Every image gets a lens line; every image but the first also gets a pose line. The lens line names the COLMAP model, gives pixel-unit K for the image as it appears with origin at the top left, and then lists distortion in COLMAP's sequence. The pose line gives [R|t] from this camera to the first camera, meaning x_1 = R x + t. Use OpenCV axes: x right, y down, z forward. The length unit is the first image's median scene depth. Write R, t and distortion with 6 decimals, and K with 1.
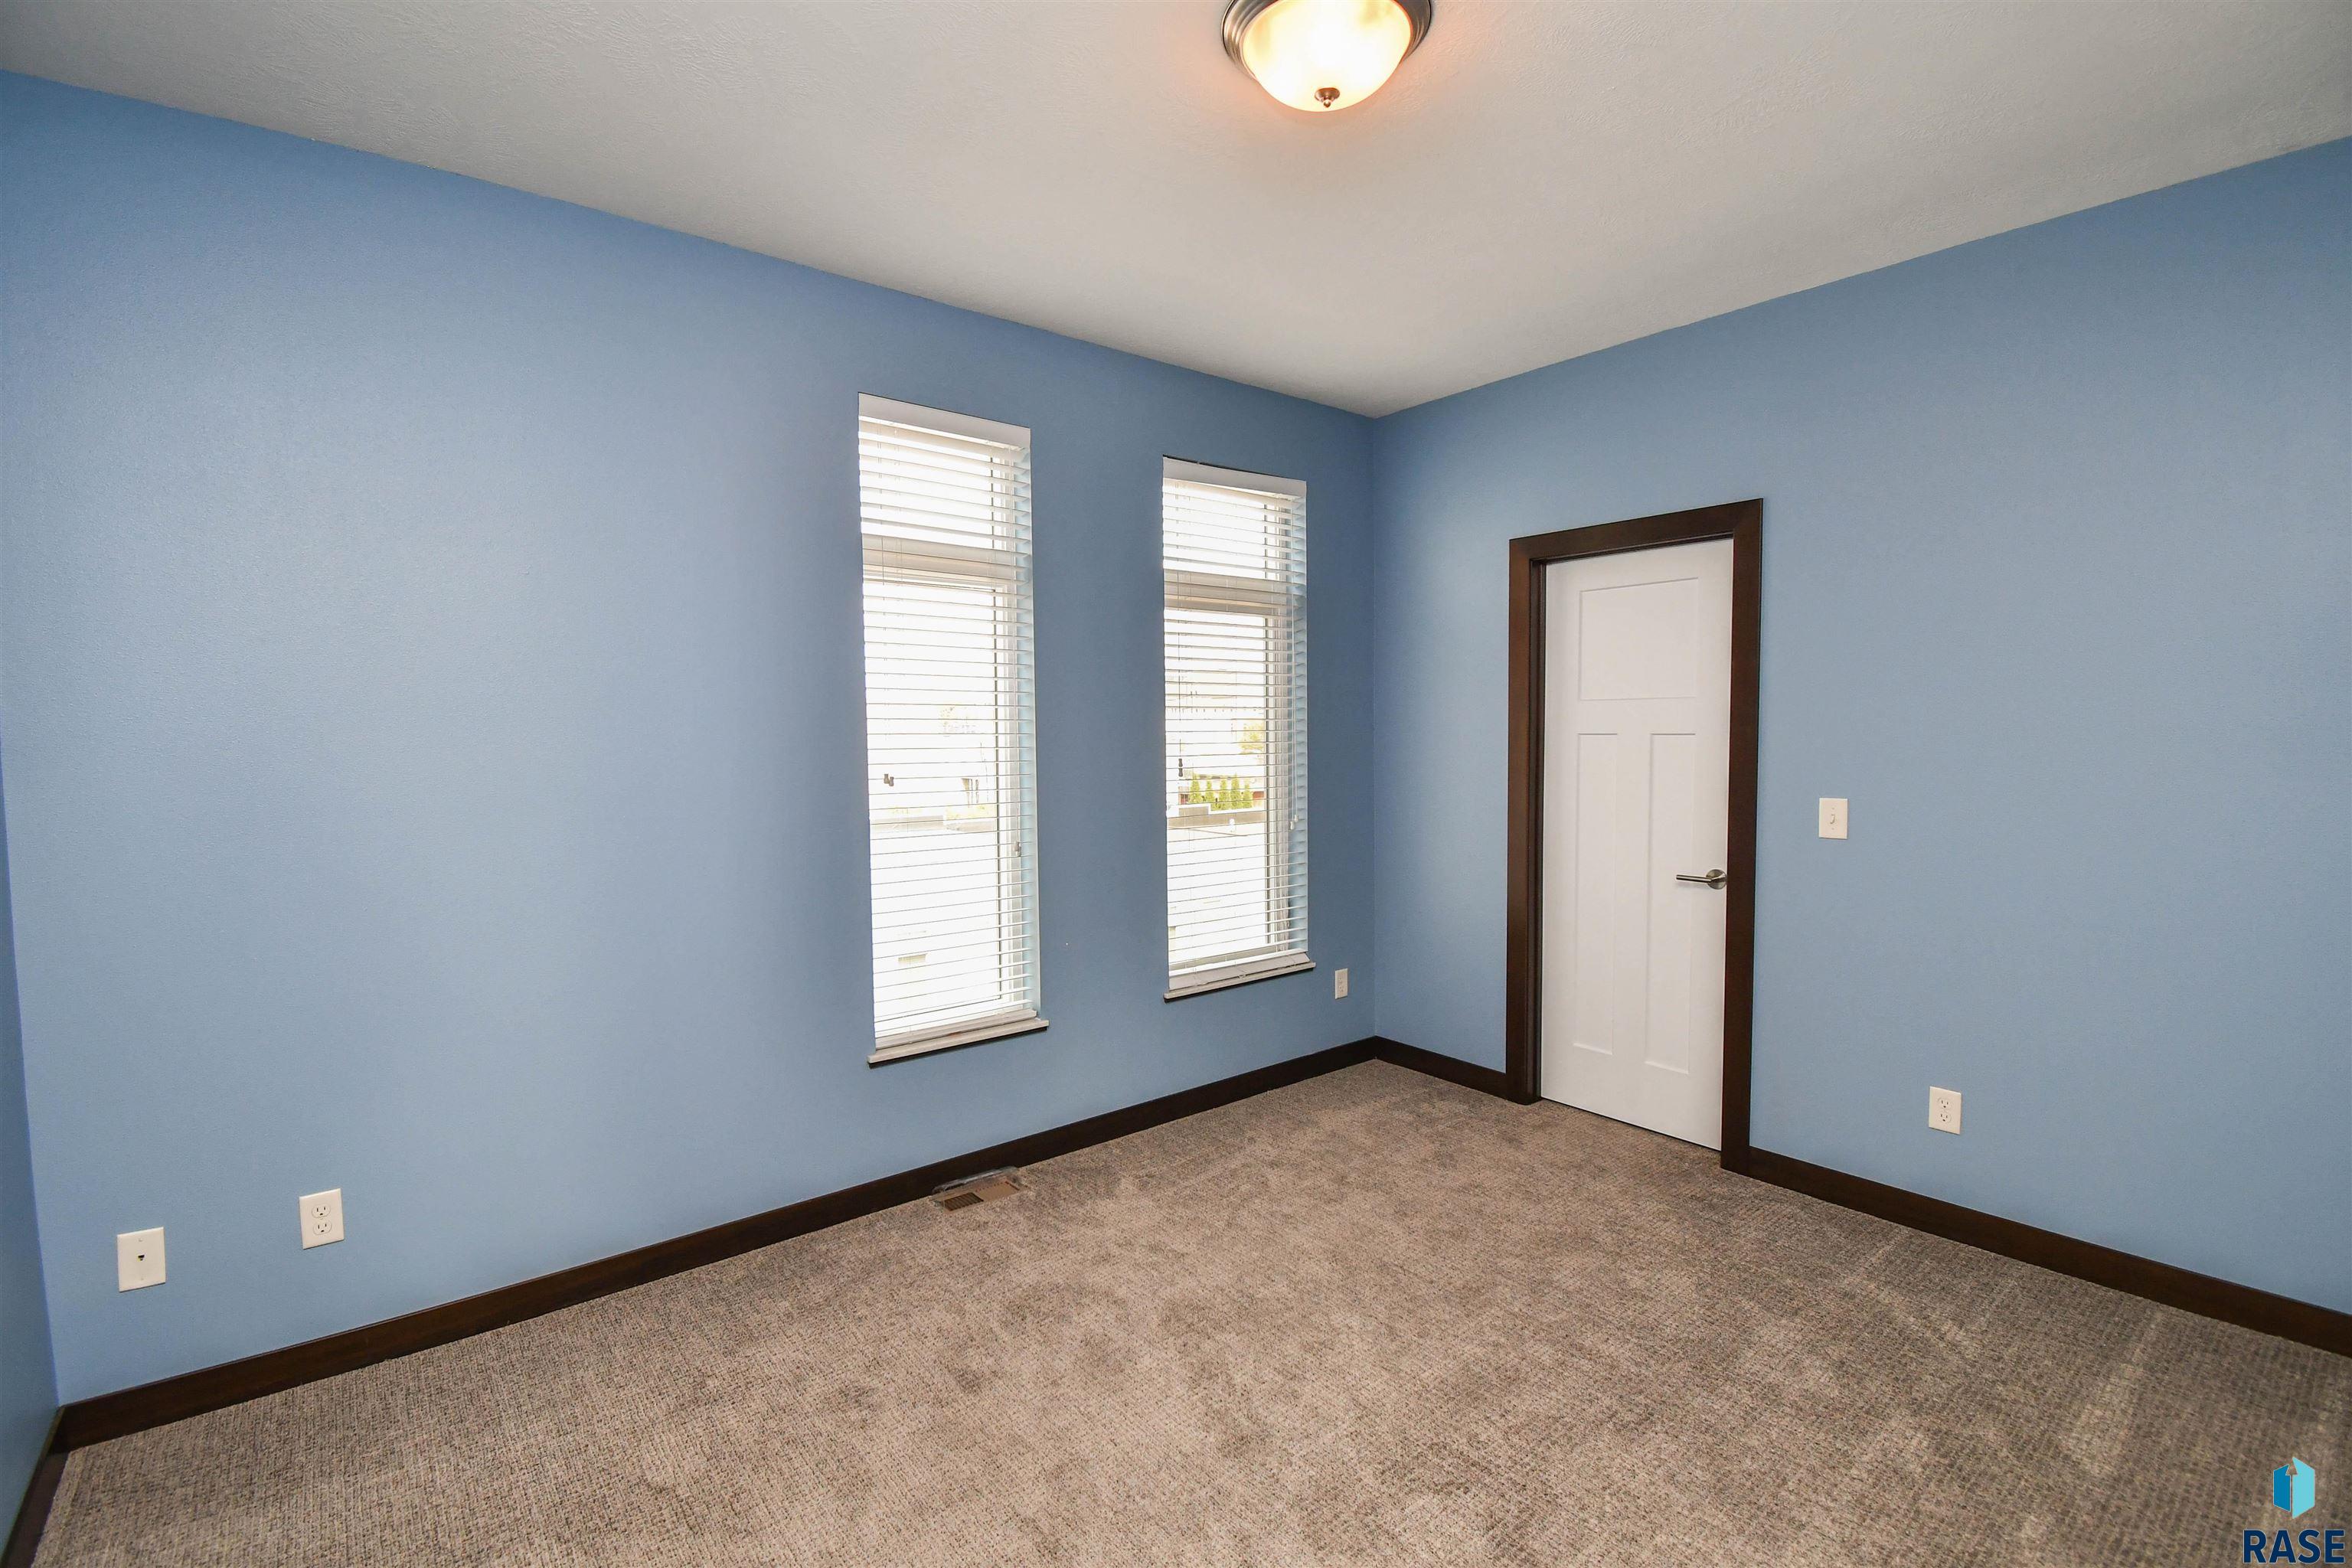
lens RADIAL K [[1056.2, 0, 1183.4], [0, 1056.2, 780.9], [0, 0, 1]] dist [0.014842, -0.020238]
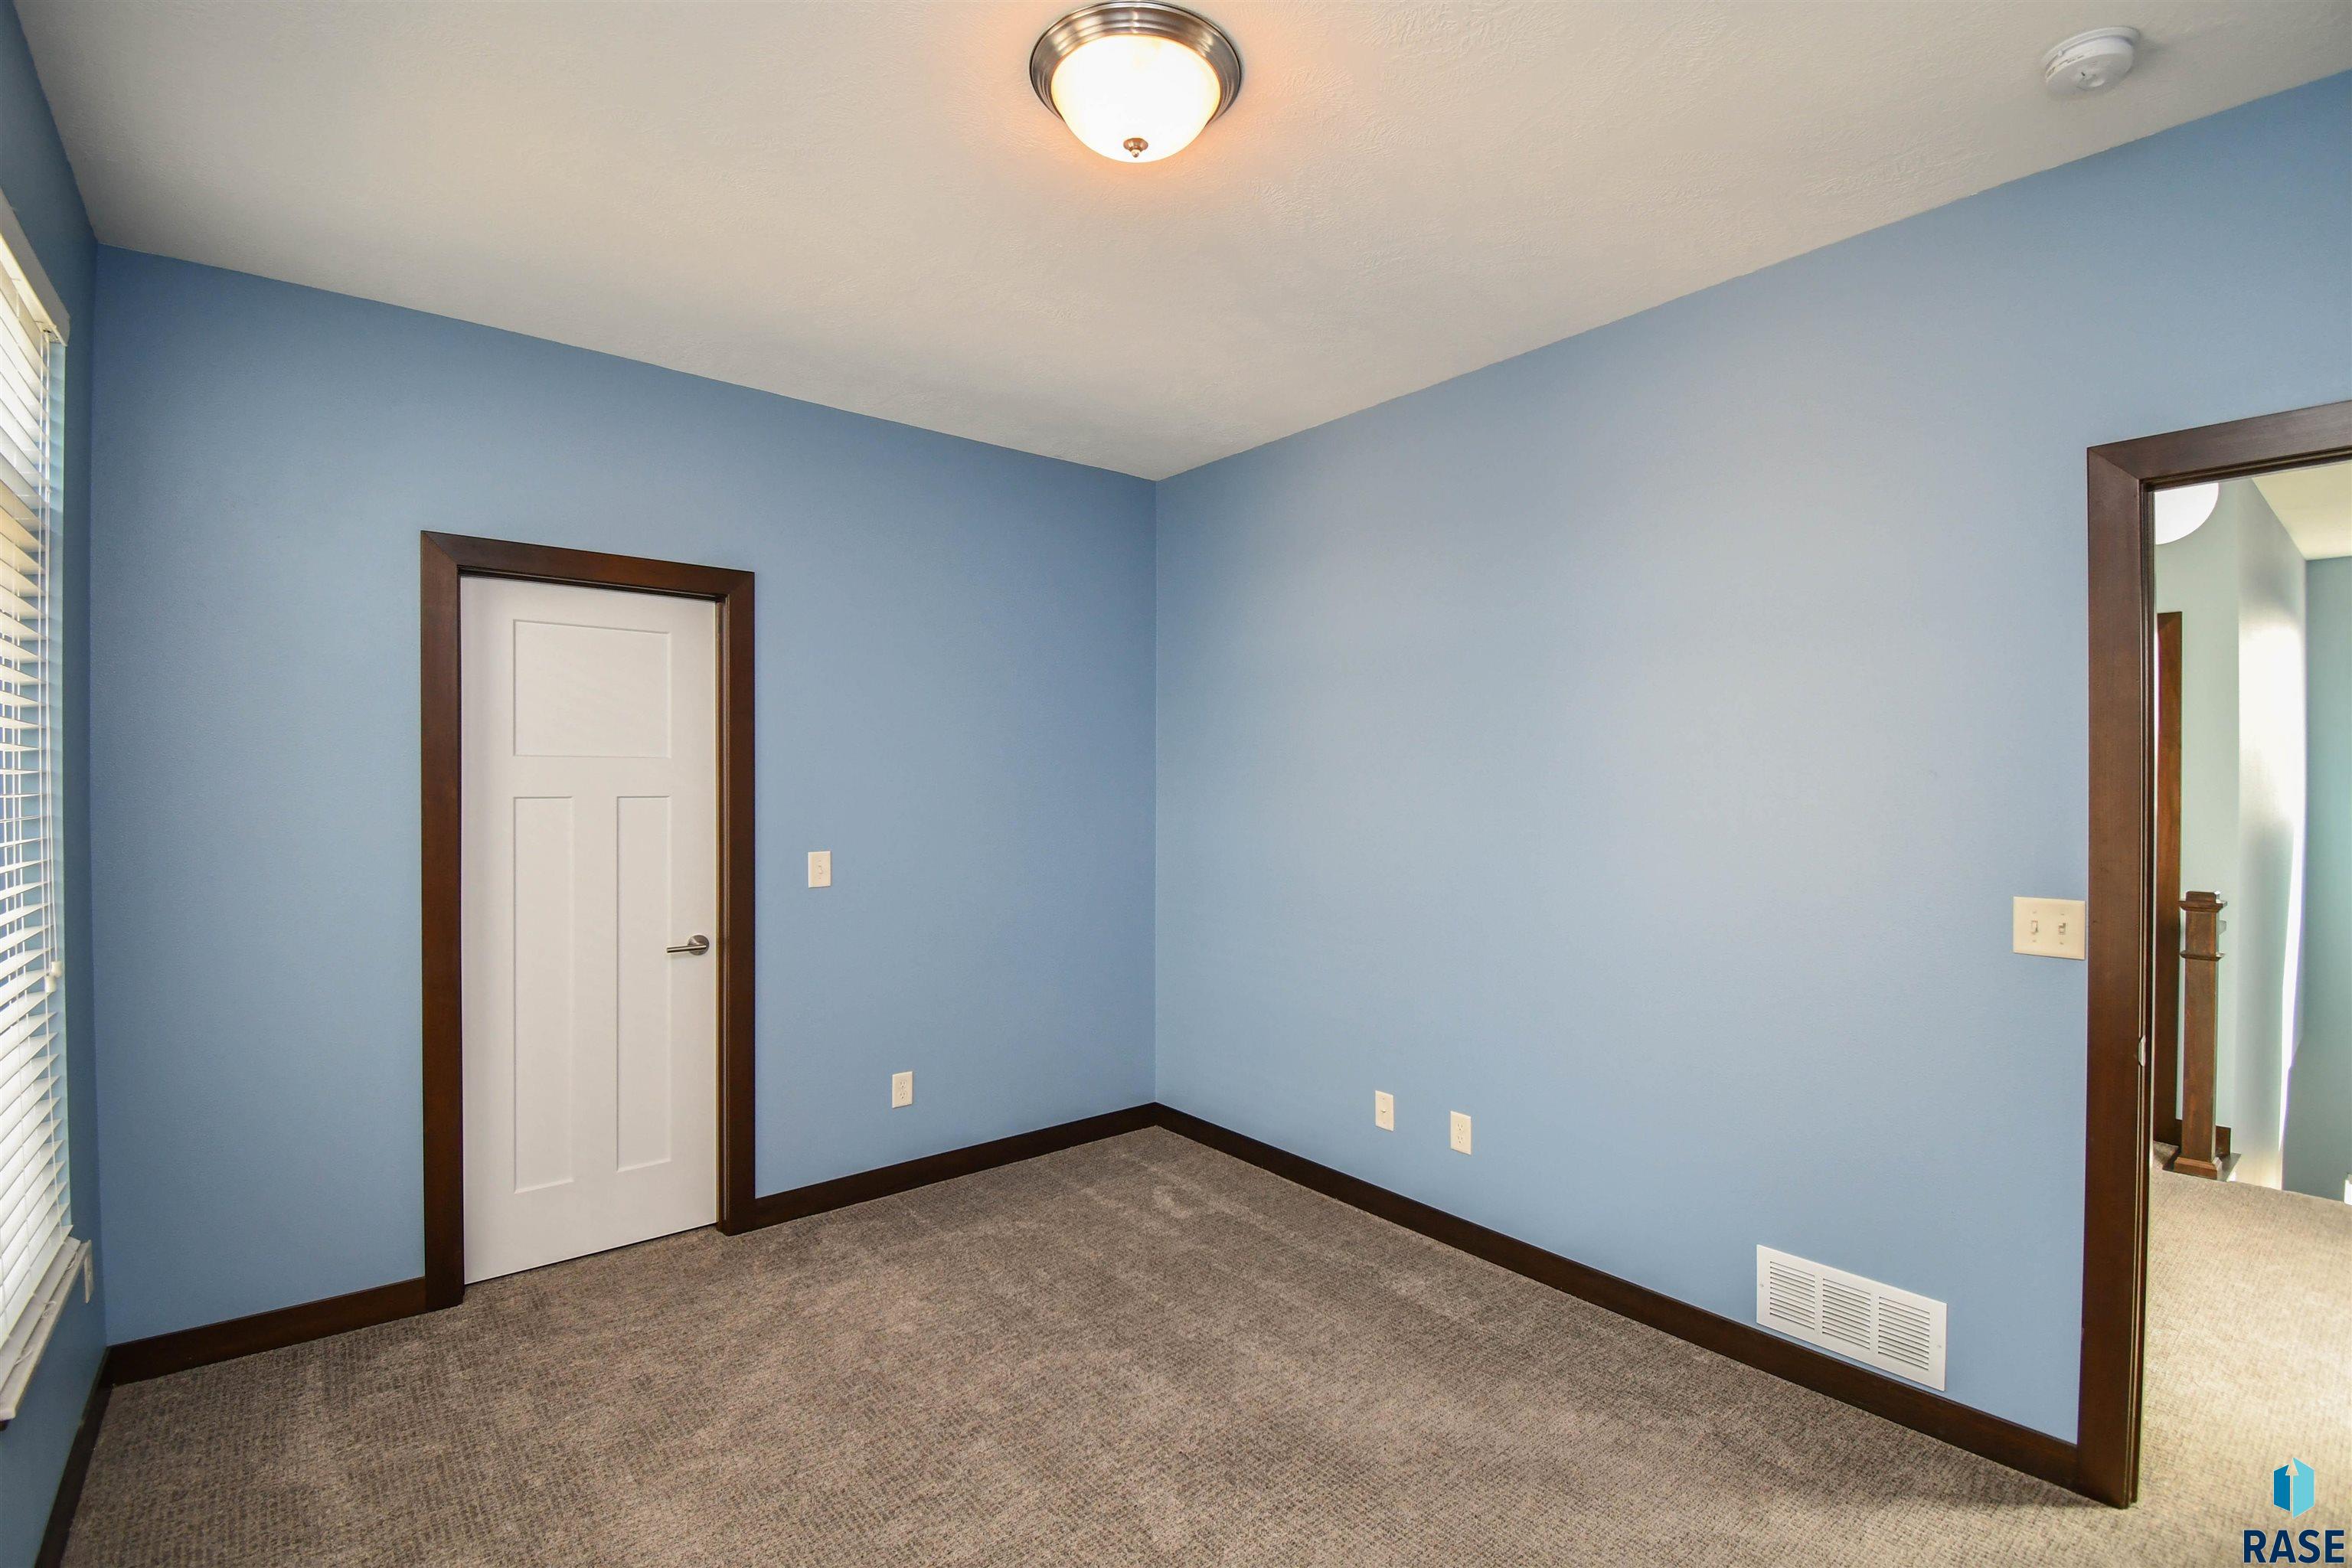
lens RADIAL K [[1056.2, 0, 1183.4], [0, 1056.2, 780.9], [0, 0, 1]] dist [0.014842, -0.020238]
pose [[-0.007616, 0.002706, 0.999967, -0.487798], [0.046774, 0.998903, -0.002347, -0.036008], [-0.998876, 0.046755, -0.007735, 0.572099]]
